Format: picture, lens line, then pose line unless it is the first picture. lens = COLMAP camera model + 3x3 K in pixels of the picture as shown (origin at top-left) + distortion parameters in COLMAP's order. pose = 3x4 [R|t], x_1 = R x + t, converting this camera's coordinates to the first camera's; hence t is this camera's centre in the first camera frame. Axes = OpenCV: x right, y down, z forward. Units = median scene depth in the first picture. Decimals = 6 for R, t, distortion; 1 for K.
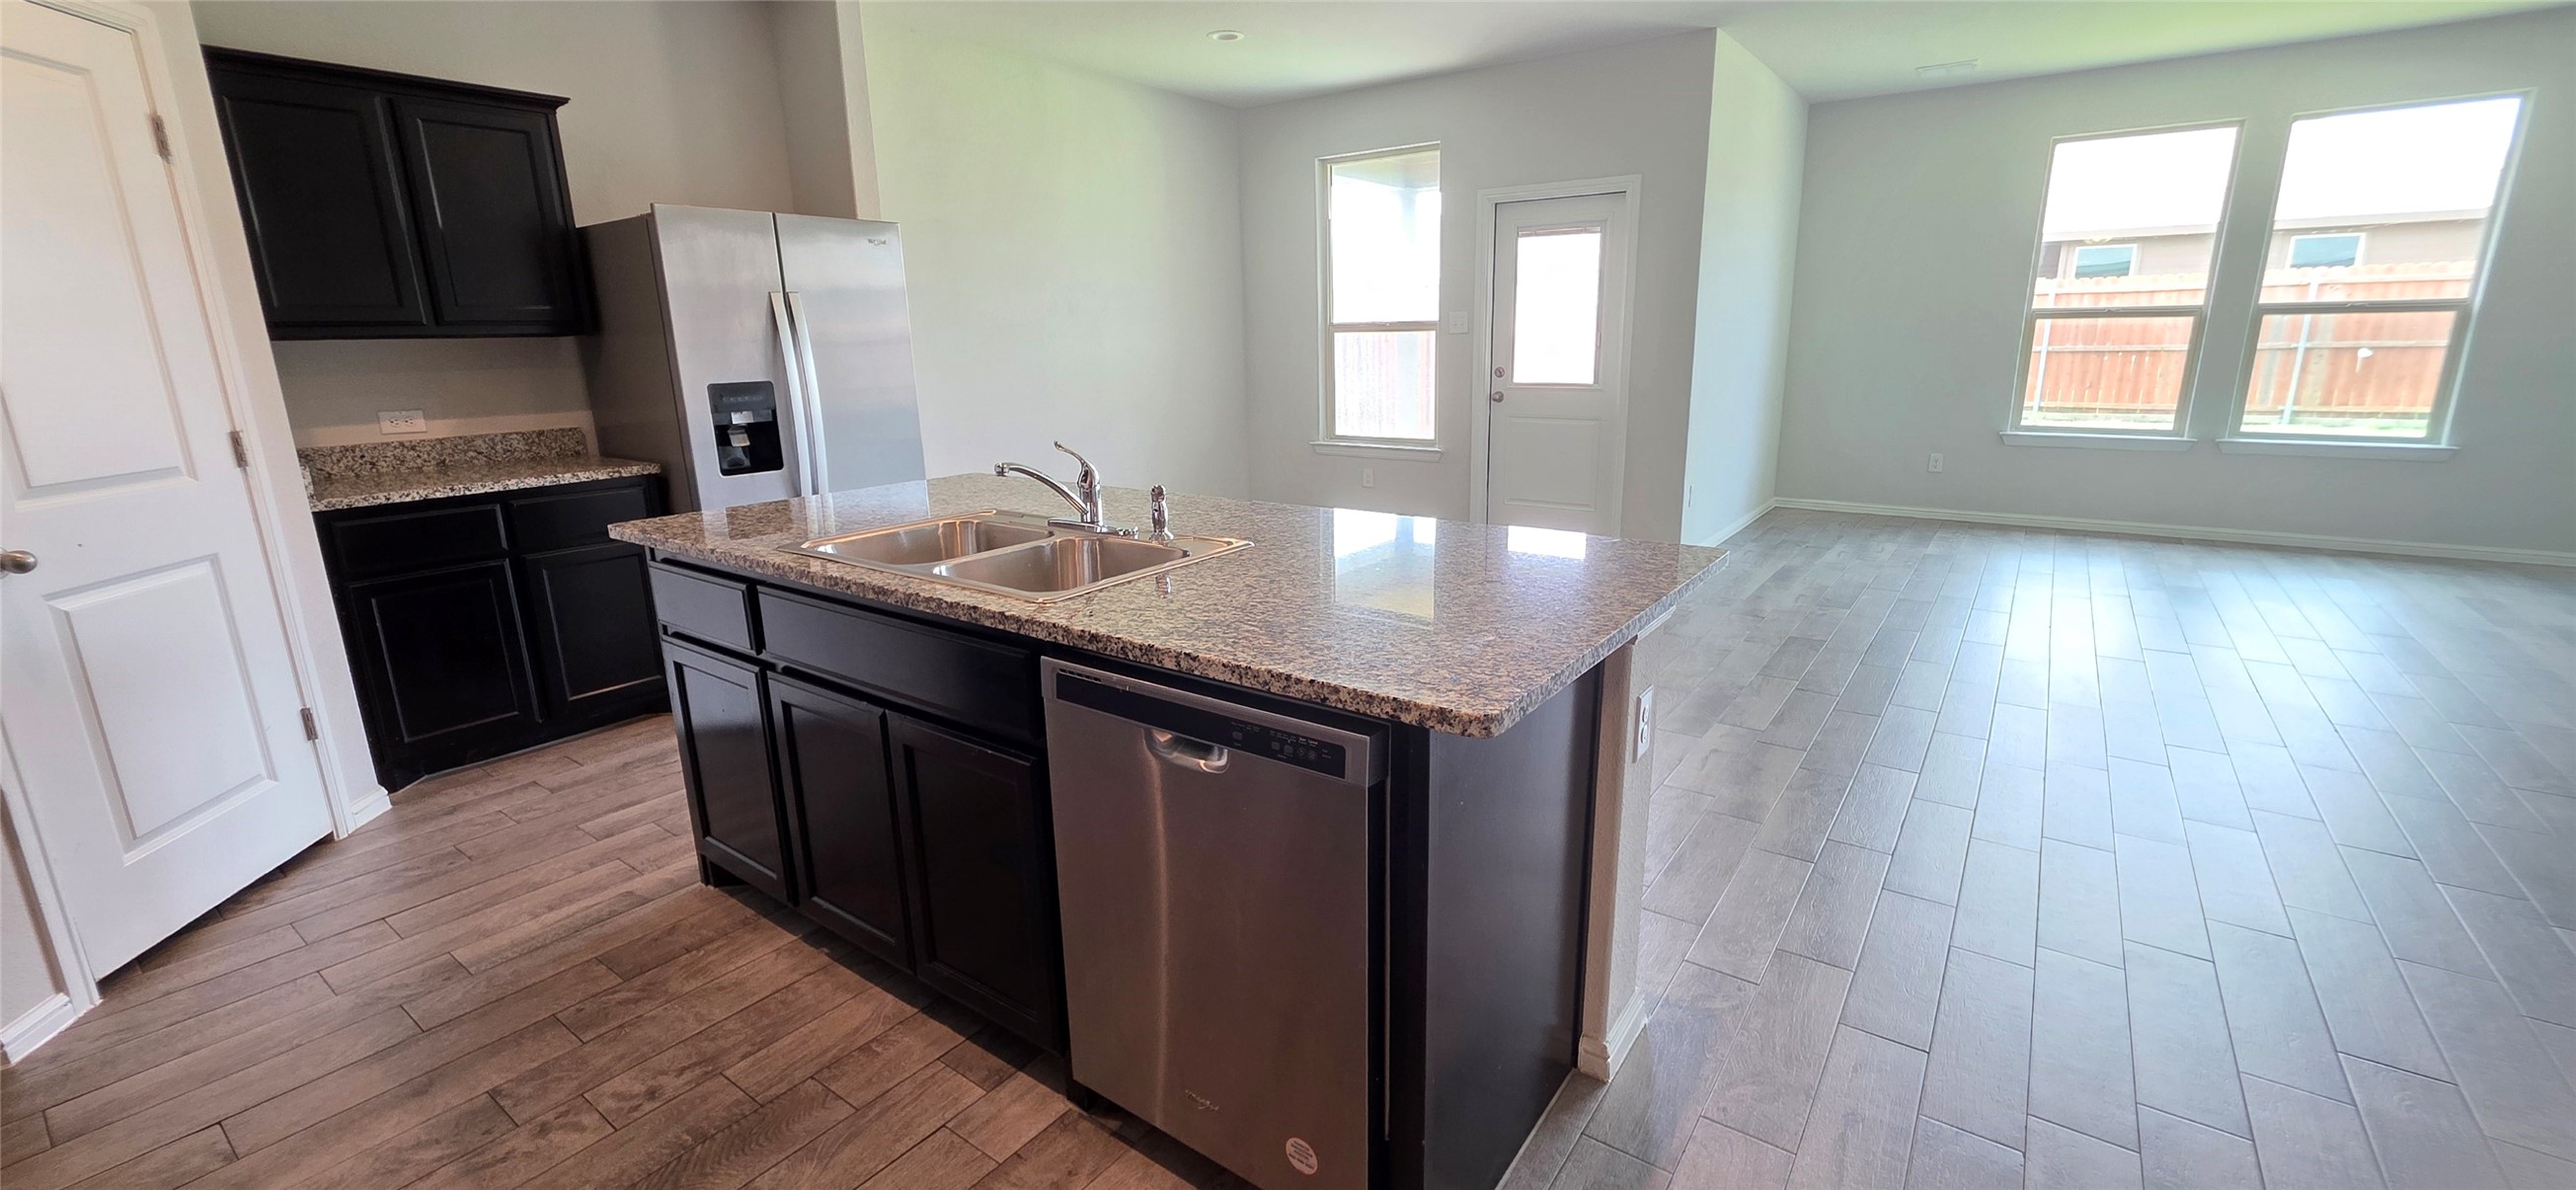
lens RADIAL K [[1032.0, 0, 1310.0], [0, 1032.0, 584.8], [0, 0, 1]] dist [0.001894, -0.001180]
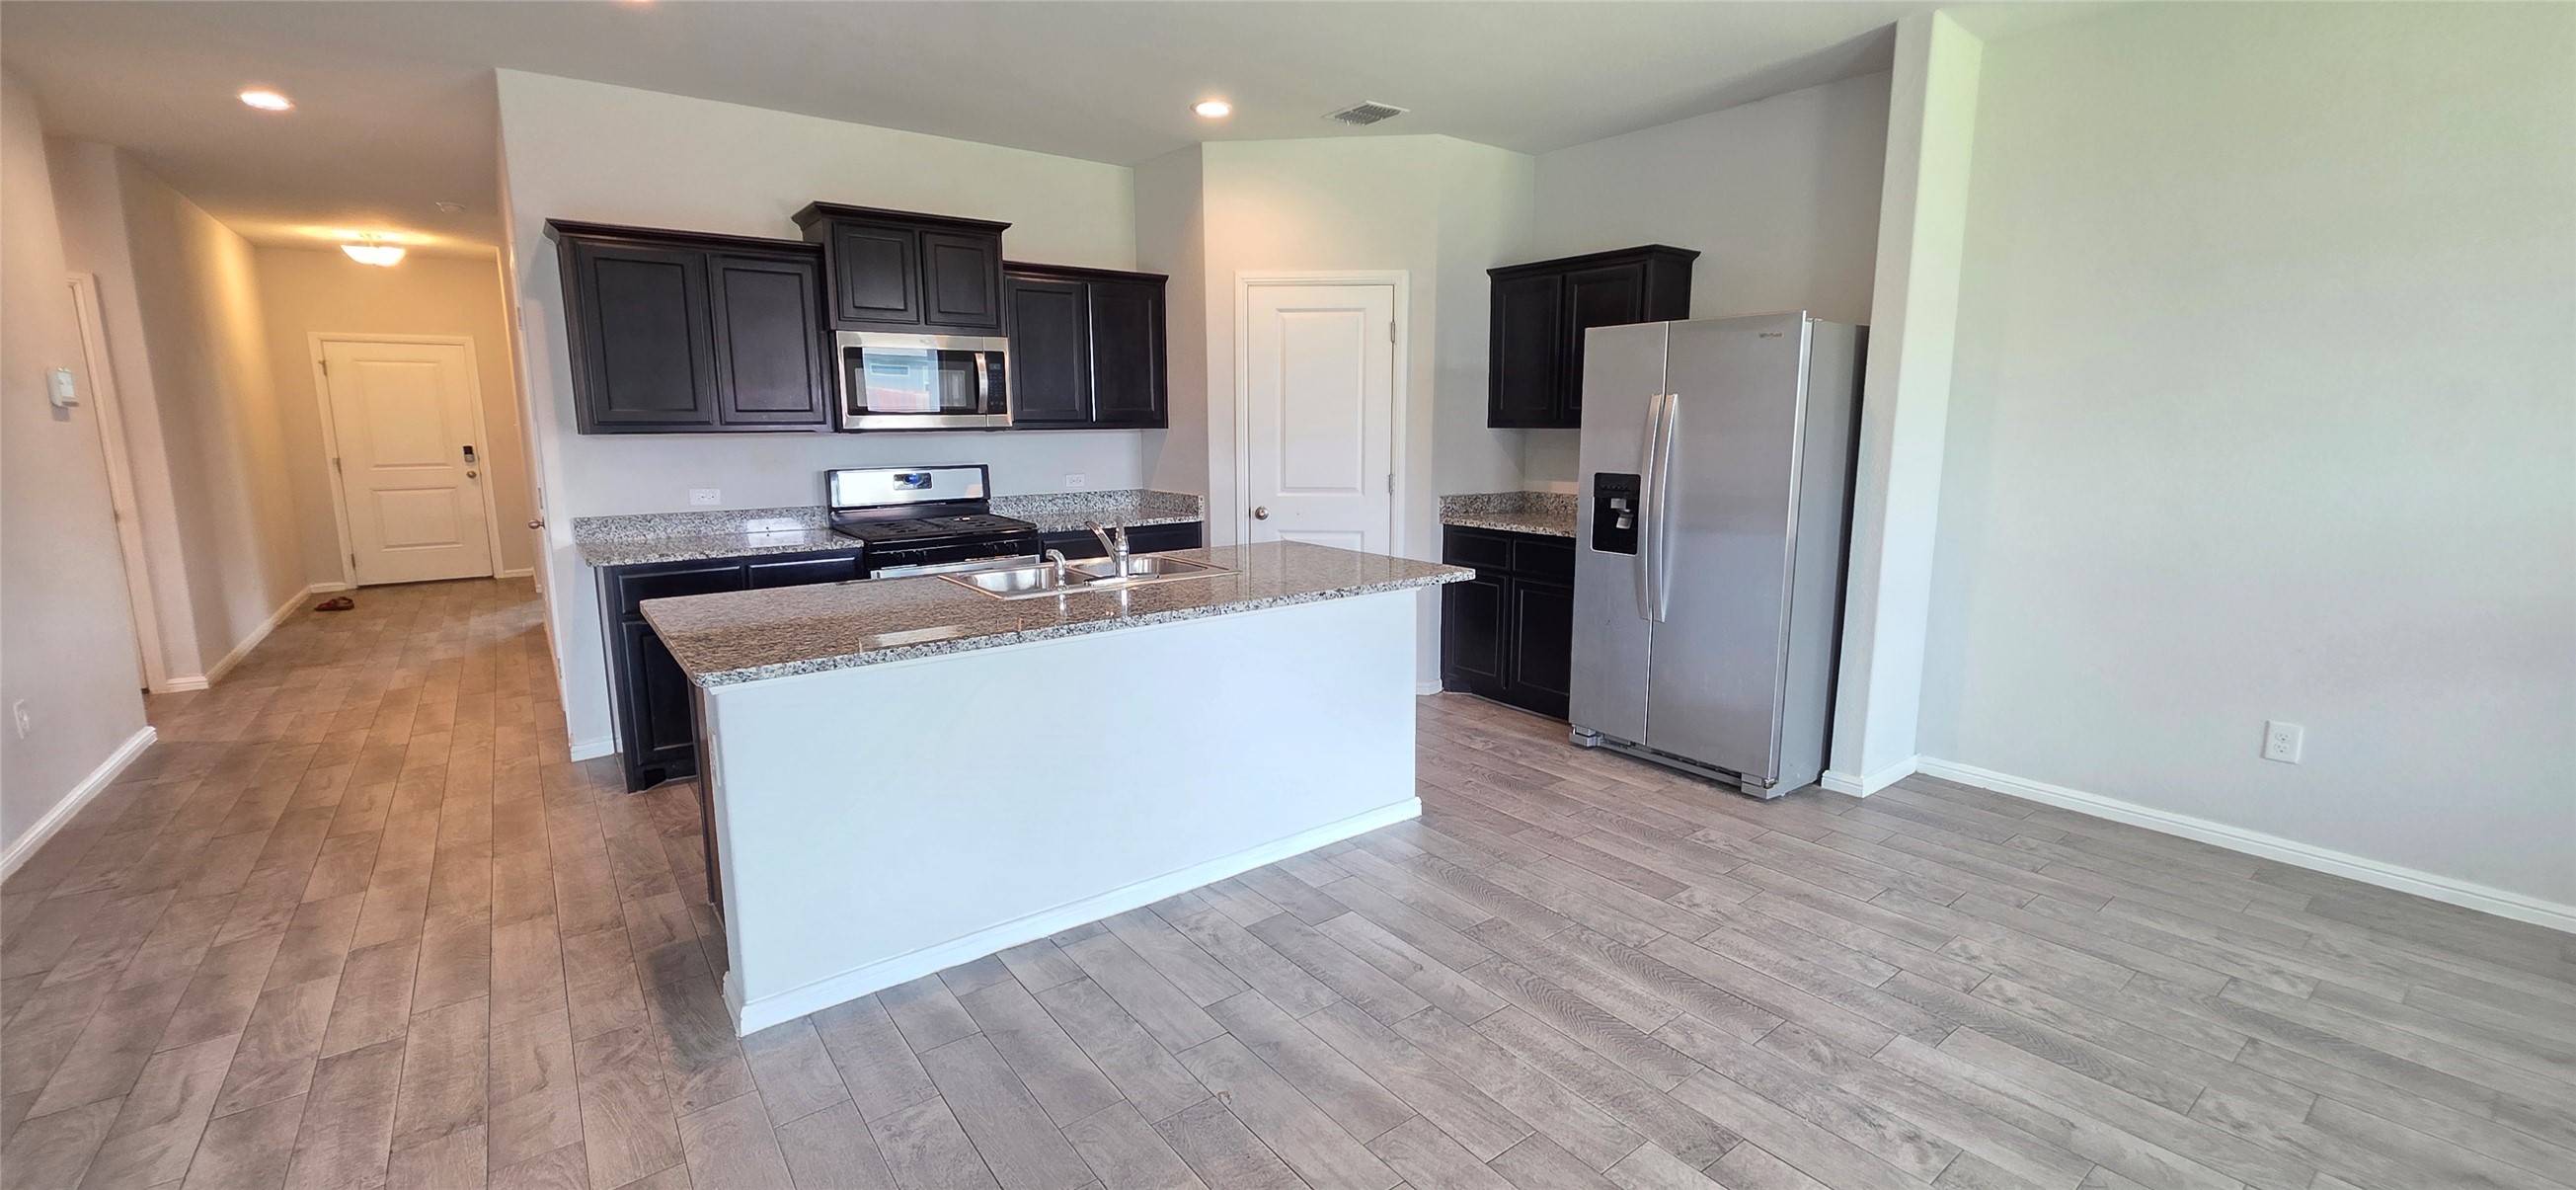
lens RADIAL K [[1032.0, 0, 1294.0], [0, 1032.0, 589.6], [0, 0, 1]] dist [0.001894, -0.001180]
pose [[-0.303550, 0.174202, -0.936756, 0.740984], [-0.215458, 0.945130, 0.245577, -0.315978], [0.928136, 0.276376, -0.249361, 1.120403]]
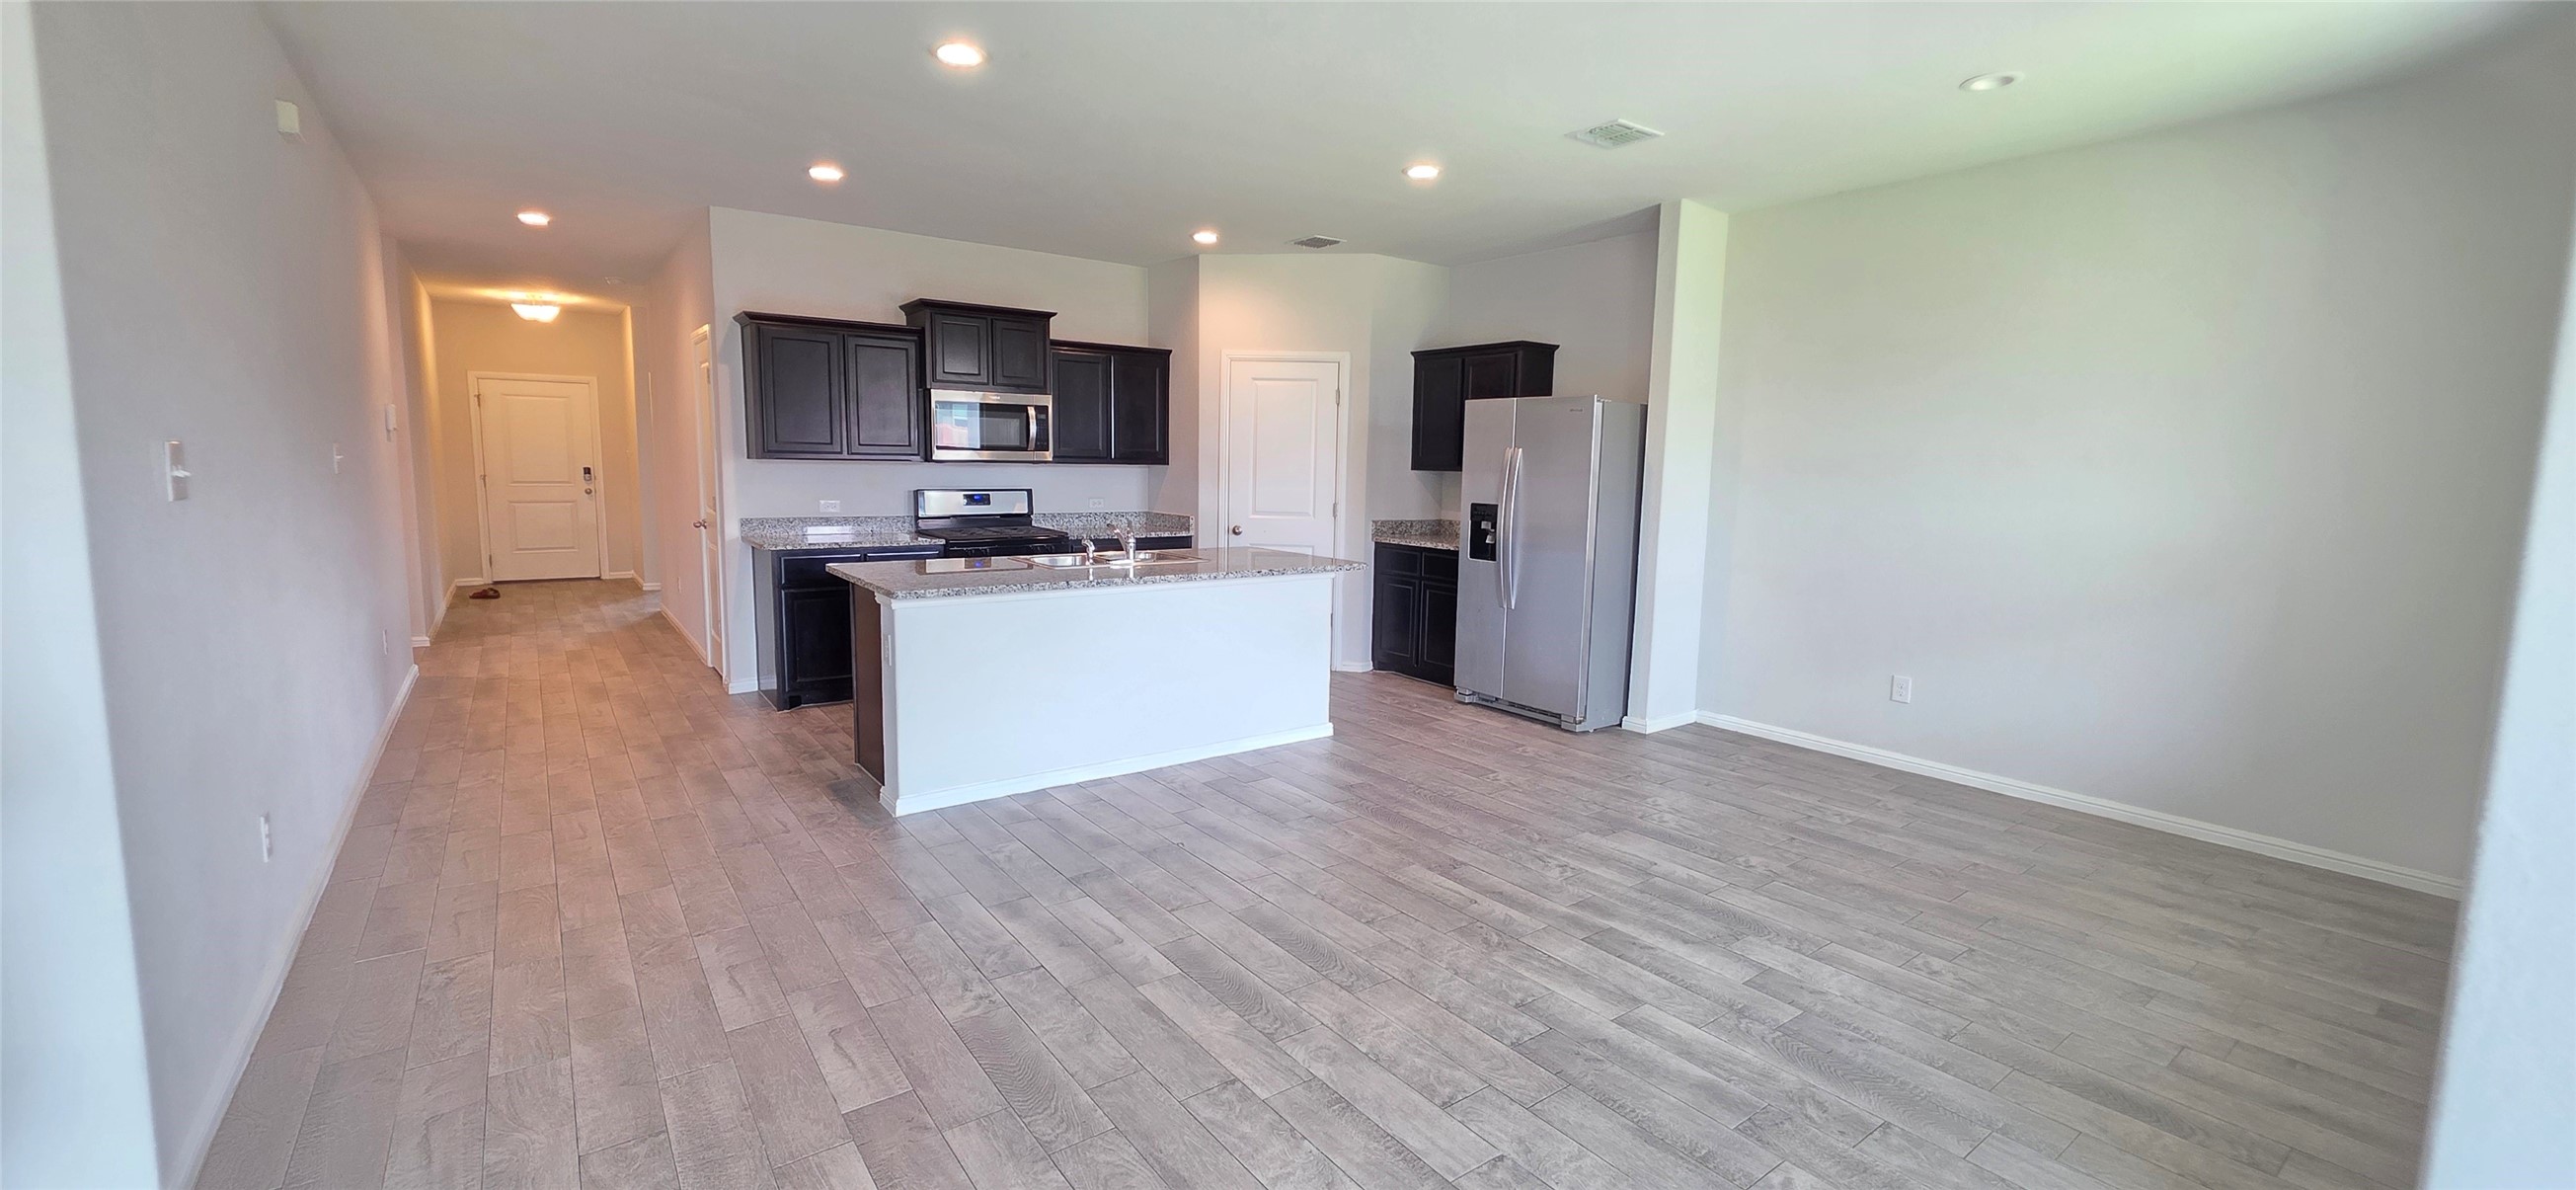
lens RADIAL K [[1032.0, 0, 1292.6], [0, 1032.0, 595.3], [0, 0, 1]] dist [0.001894, -0.001180]
pose [[-0.315660, 0.133415, -0.939446, 1.219121], [-0.236602, 0.947726, 0.214091, -0.379581], [0.918901, 0.289855, -0.267593, 1.357571]]
